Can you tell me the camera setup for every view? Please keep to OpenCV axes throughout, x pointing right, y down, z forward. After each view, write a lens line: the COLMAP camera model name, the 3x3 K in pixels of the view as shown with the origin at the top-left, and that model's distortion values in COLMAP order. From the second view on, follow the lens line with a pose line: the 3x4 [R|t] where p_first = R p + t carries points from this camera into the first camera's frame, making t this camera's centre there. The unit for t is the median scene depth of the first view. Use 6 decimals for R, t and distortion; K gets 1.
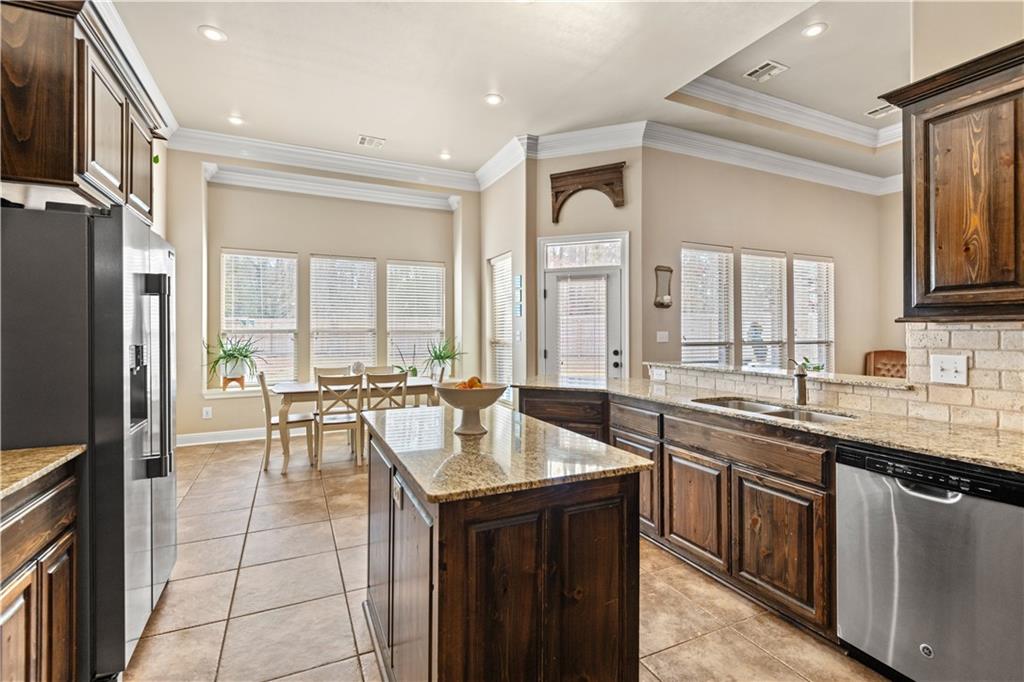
lens RADIAL K [[466.0, 0, 513.0], [0, 466.0, 331.8], [0, 0, 1]] dist [0.010675, -0.006993]
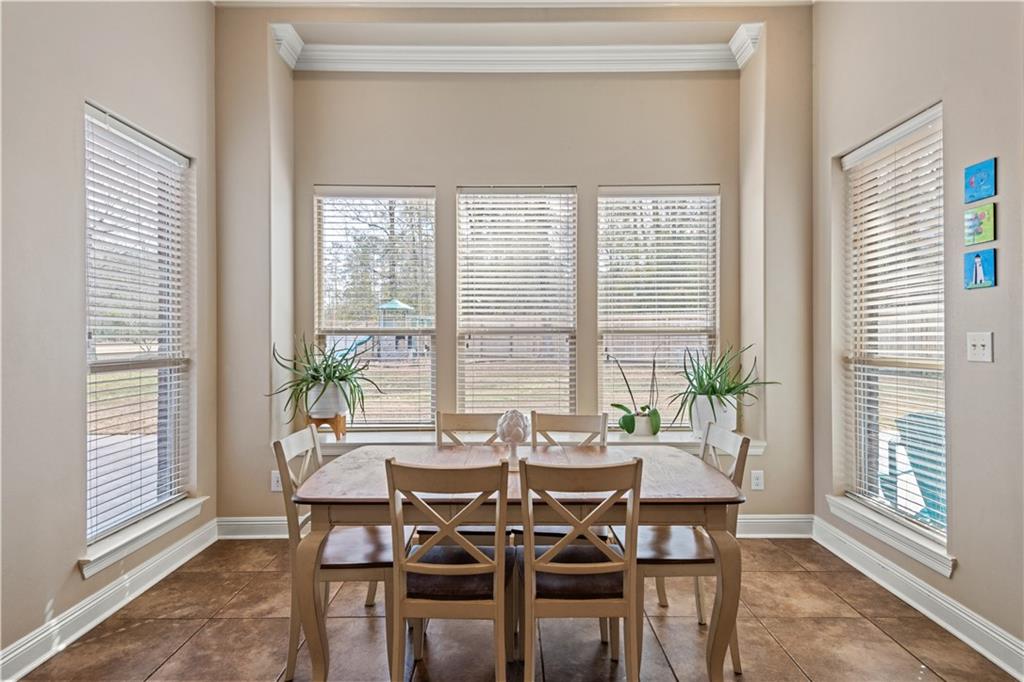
lens RADIAL K [[522.3, 0, 512.3], [0, 522.3, 338.2], [0, 0, 1]] dist [0.015972, -0.008898]
pose [[0.900777, 0.007505, -0.434217, -0.111761], [-0.002995, 0.999934, 0.011069, -0.000204], [0.434271, -0.008670, 0.900740, 0.469099]]
